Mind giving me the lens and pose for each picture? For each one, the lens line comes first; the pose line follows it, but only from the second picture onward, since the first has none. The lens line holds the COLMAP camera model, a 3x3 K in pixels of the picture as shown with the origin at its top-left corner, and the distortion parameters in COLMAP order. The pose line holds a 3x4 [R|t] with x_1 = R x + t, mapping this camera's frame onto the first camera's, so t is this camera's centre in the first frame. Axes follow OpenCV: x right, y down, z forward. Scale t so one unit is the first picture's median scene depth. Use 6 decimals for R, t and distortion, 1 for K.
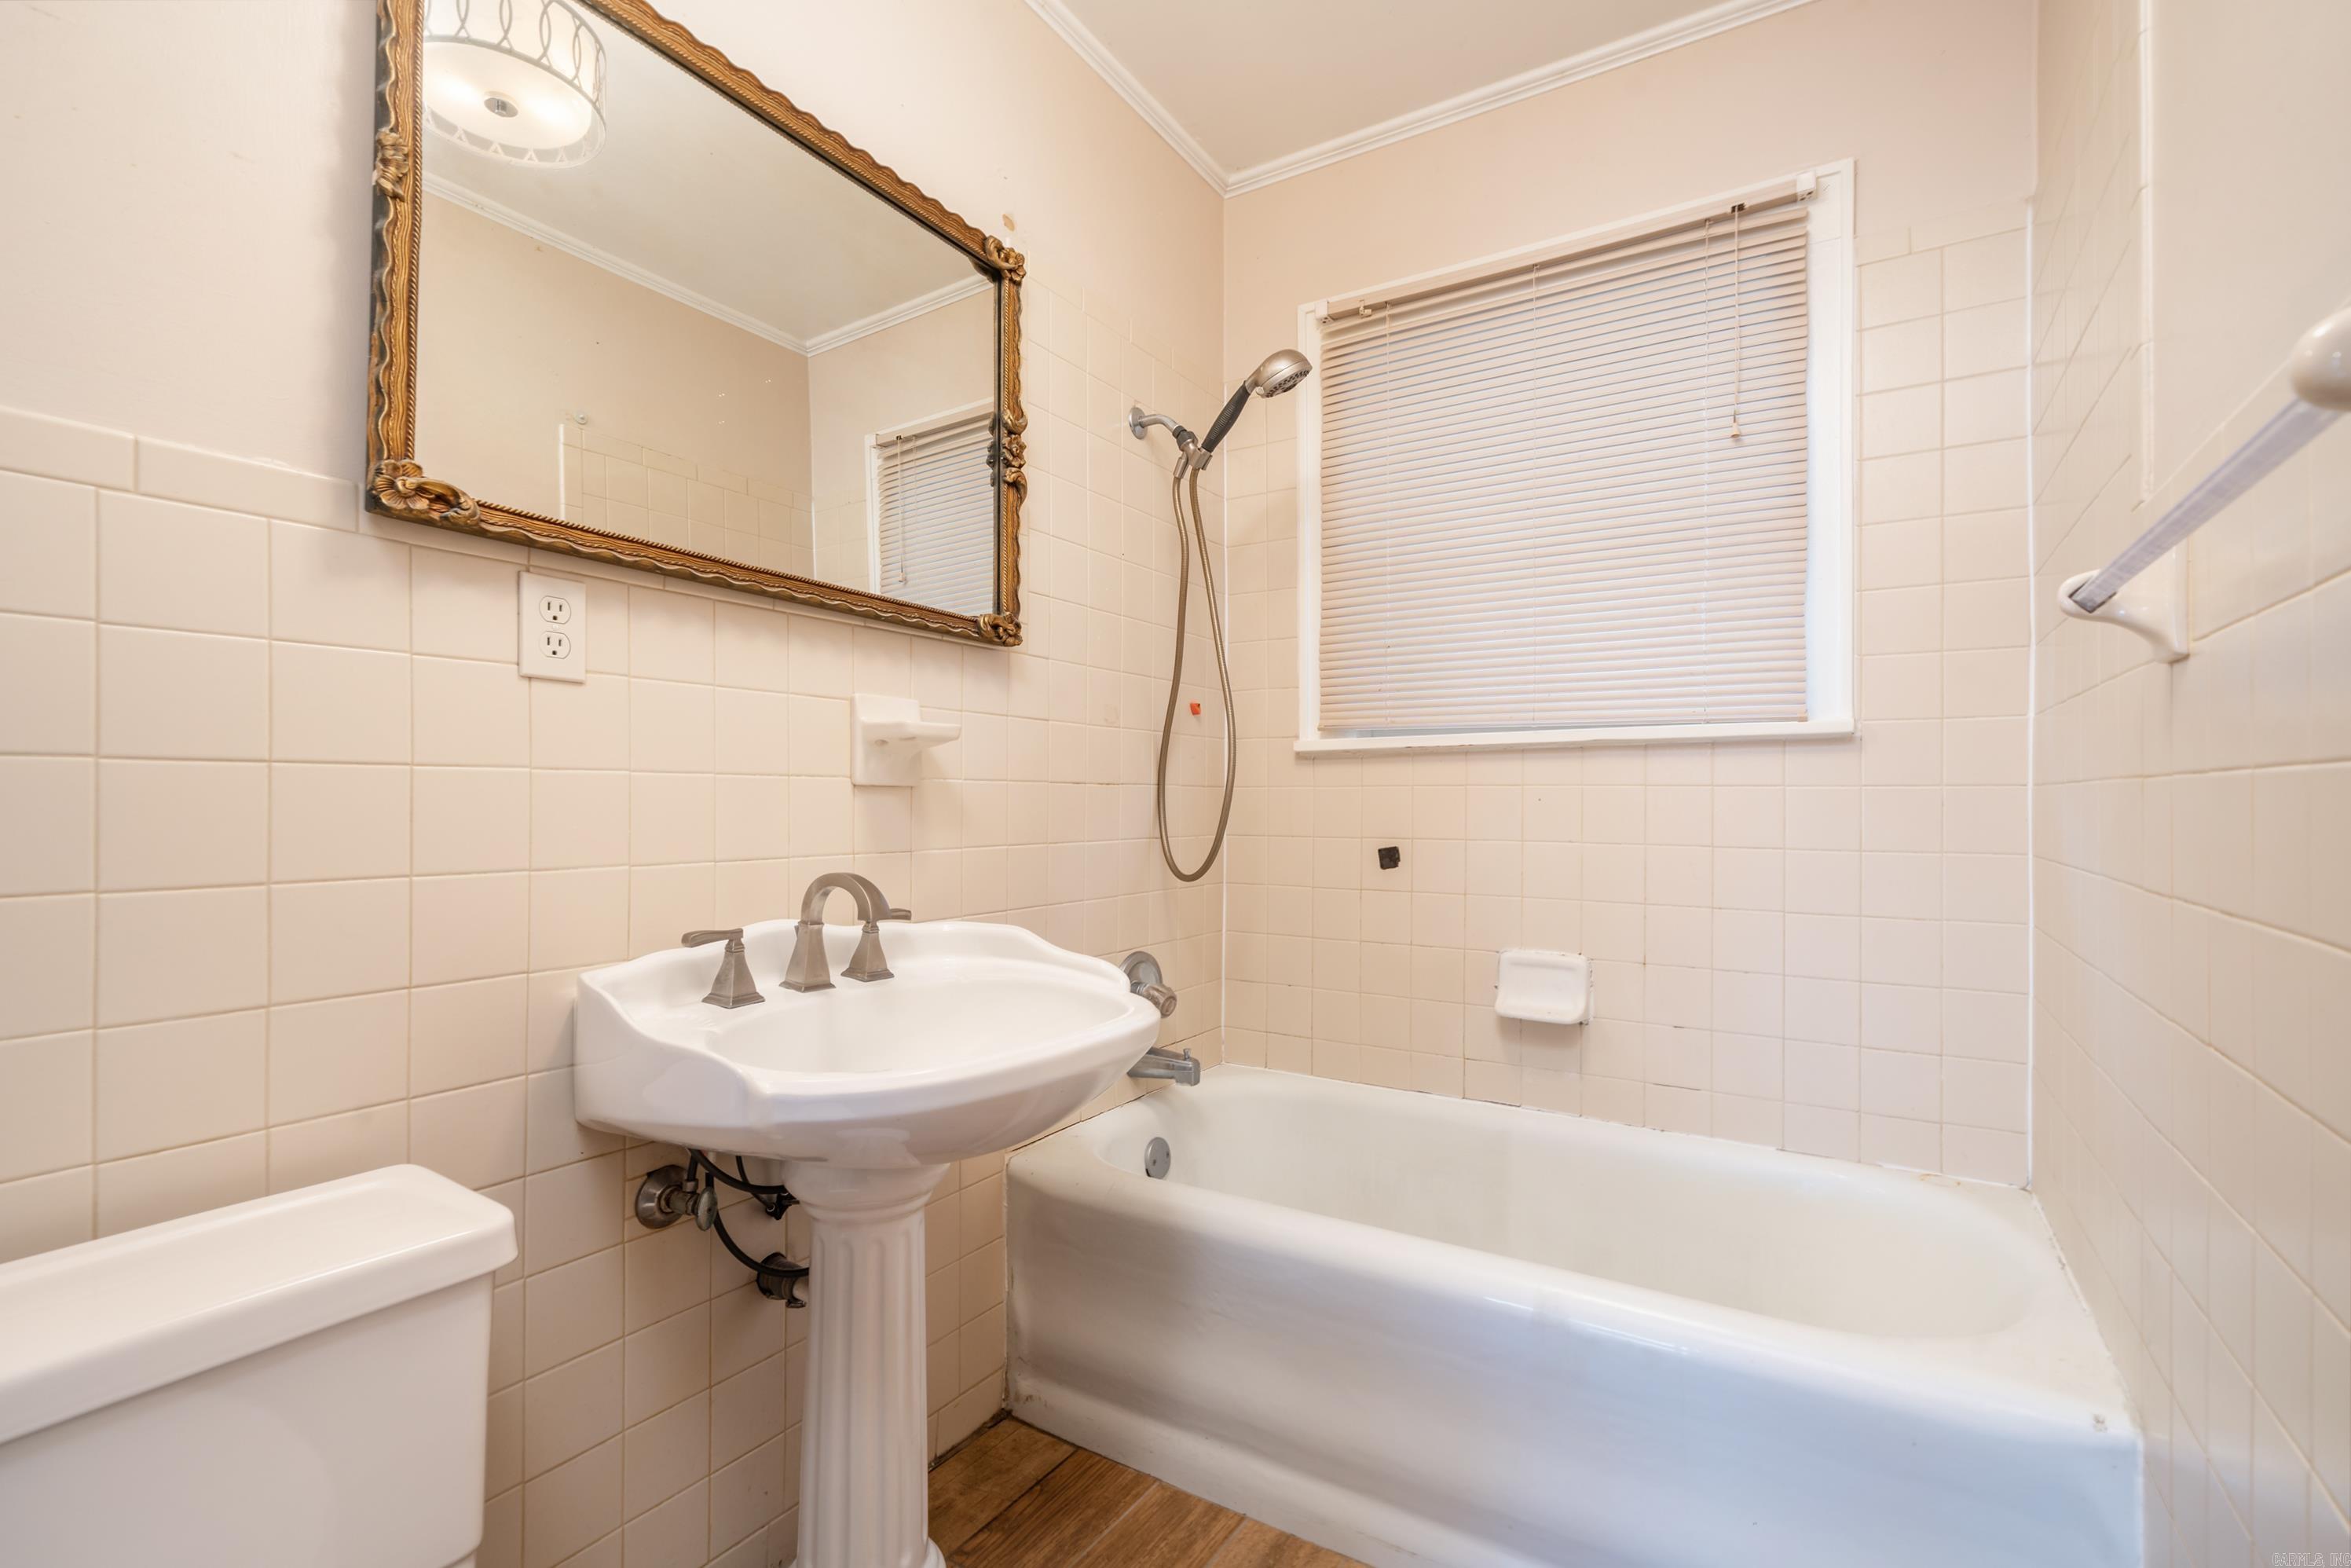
lens RADIAL K [[1059.6, 0, 1174.4], [0, 1059.6, 791.6], [0, 0, 1]] dist [-0.000293, 0.000701]
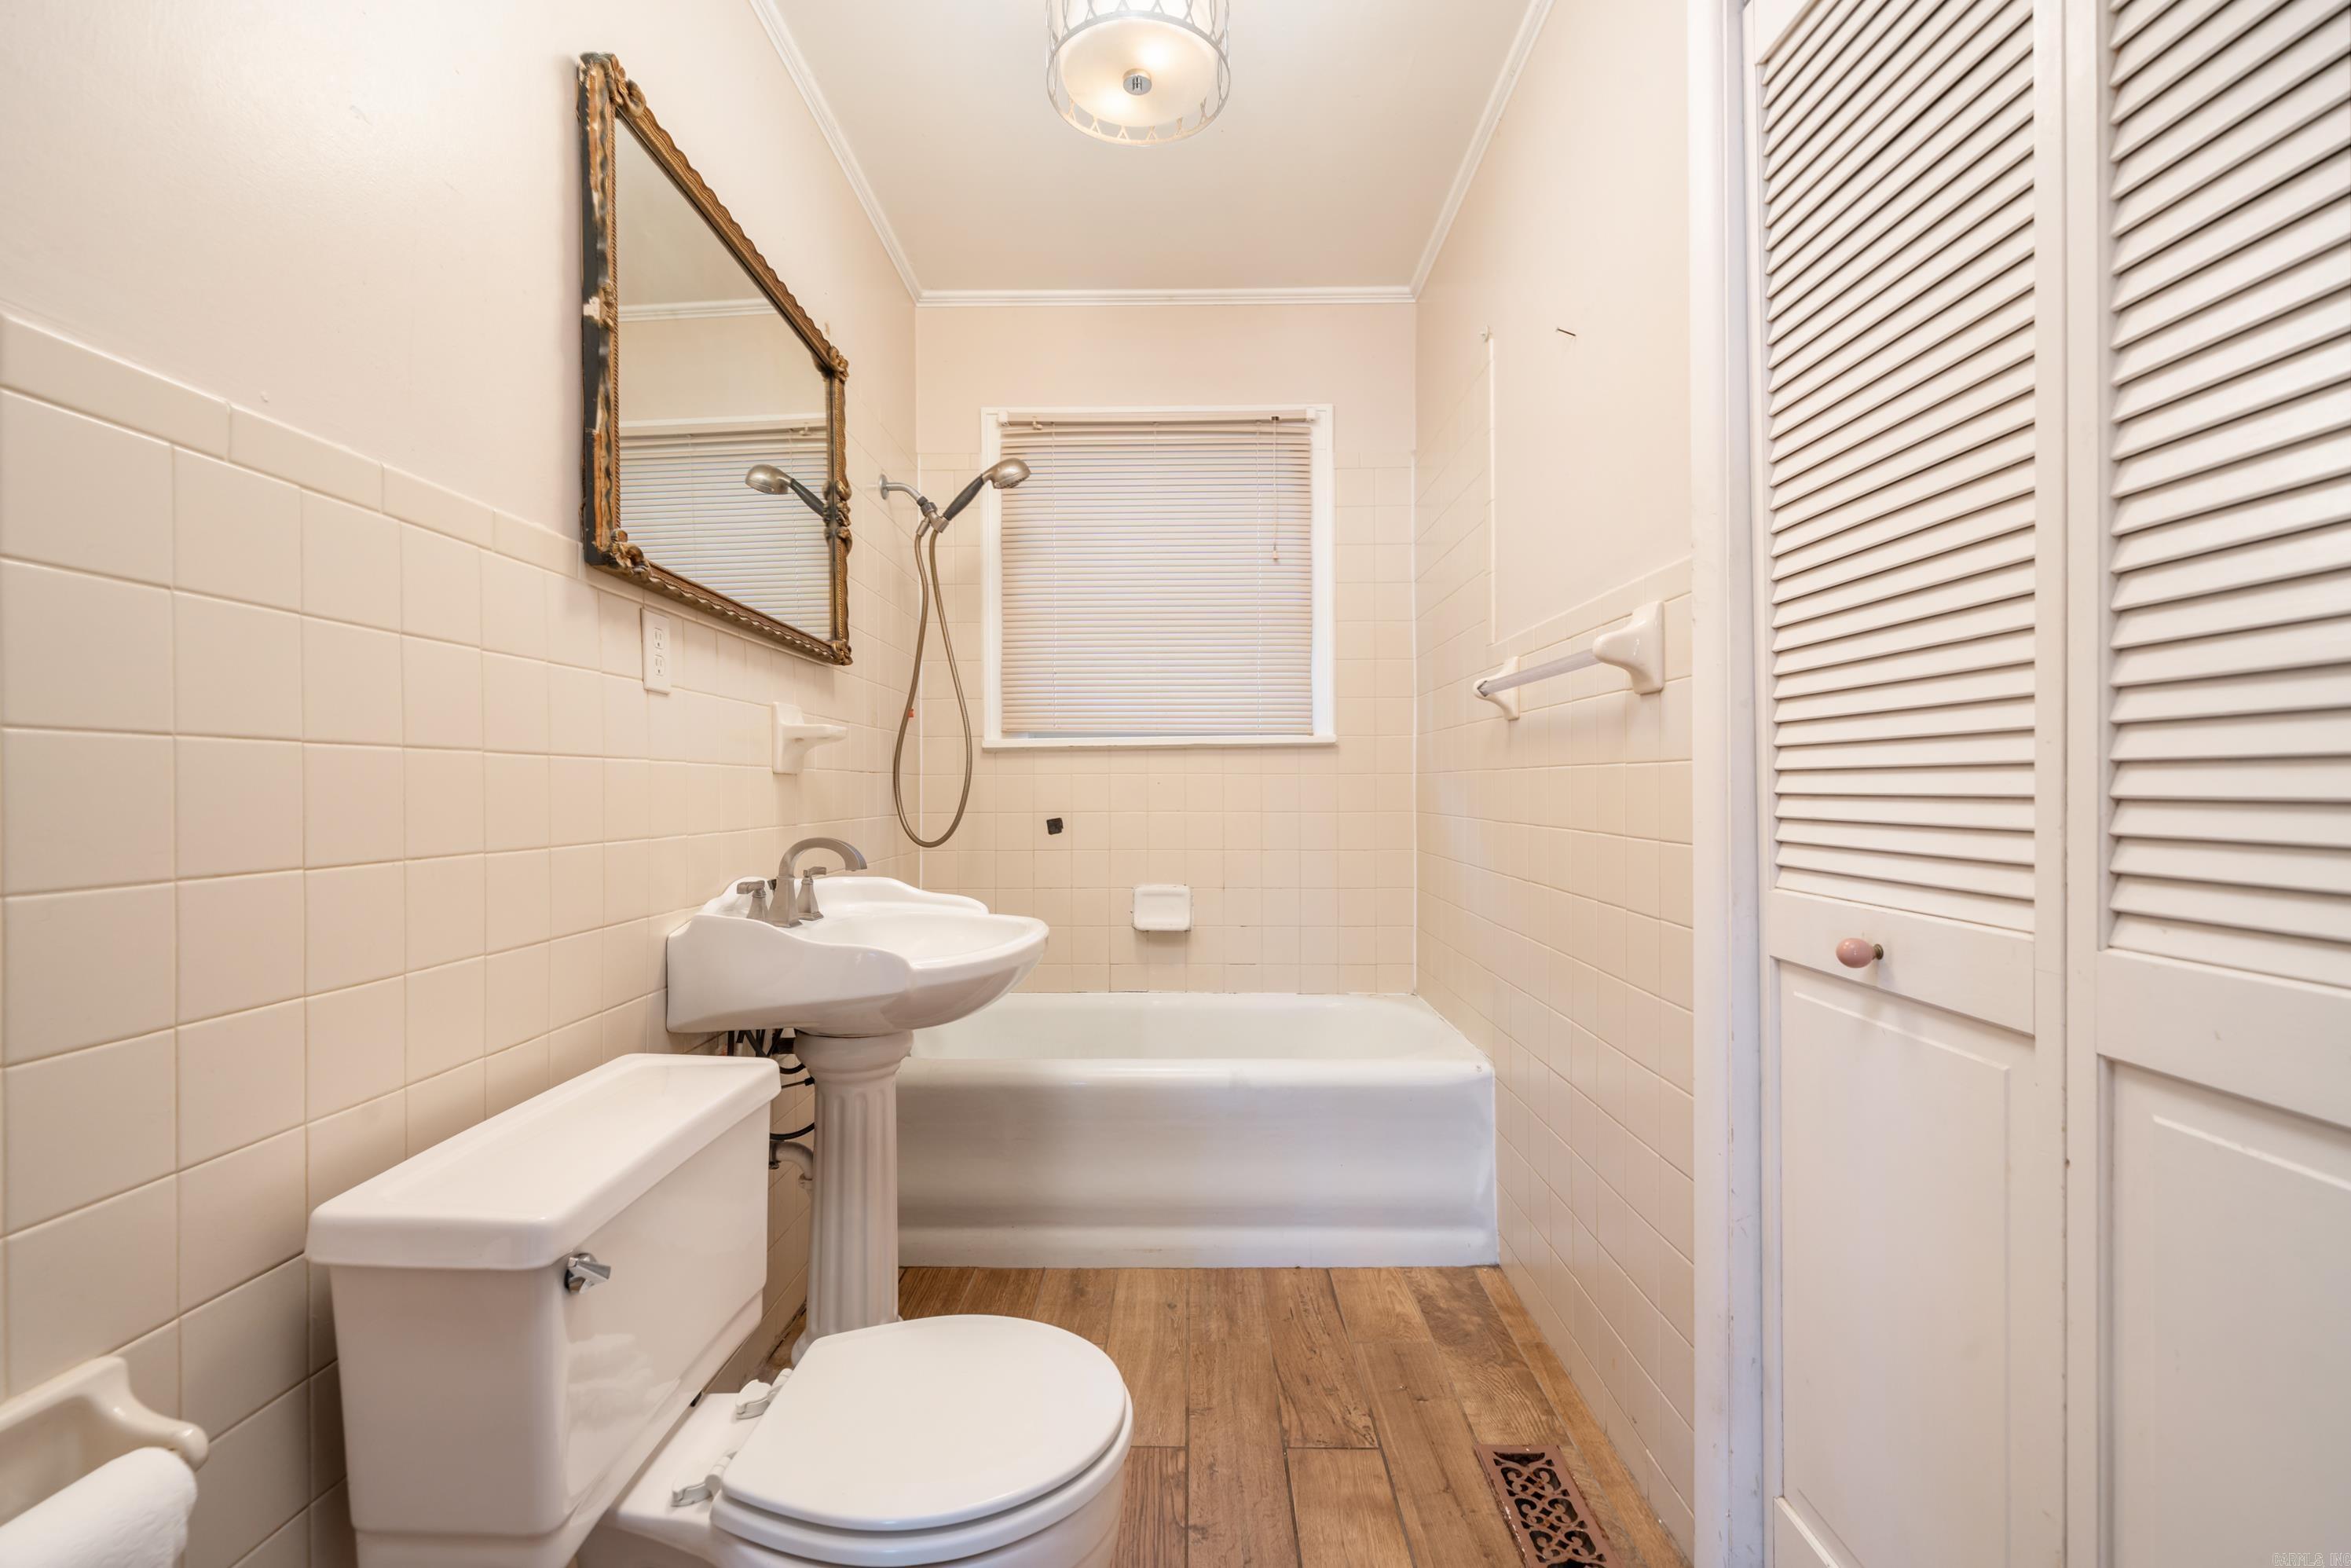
lens RADIAL K [[1059.6, 0, 1171.0], [0, 1059.6, 784.1], [0, 0, 1]] dist [-0.000293, 0.000701]
pose [[0.839686, -0.004816, 0.543051, -0.501958], [0.002572, 0.999985, 0.004892, 0.001795], [-0.543067, -0.002711, 0.839685, -0.287135]]
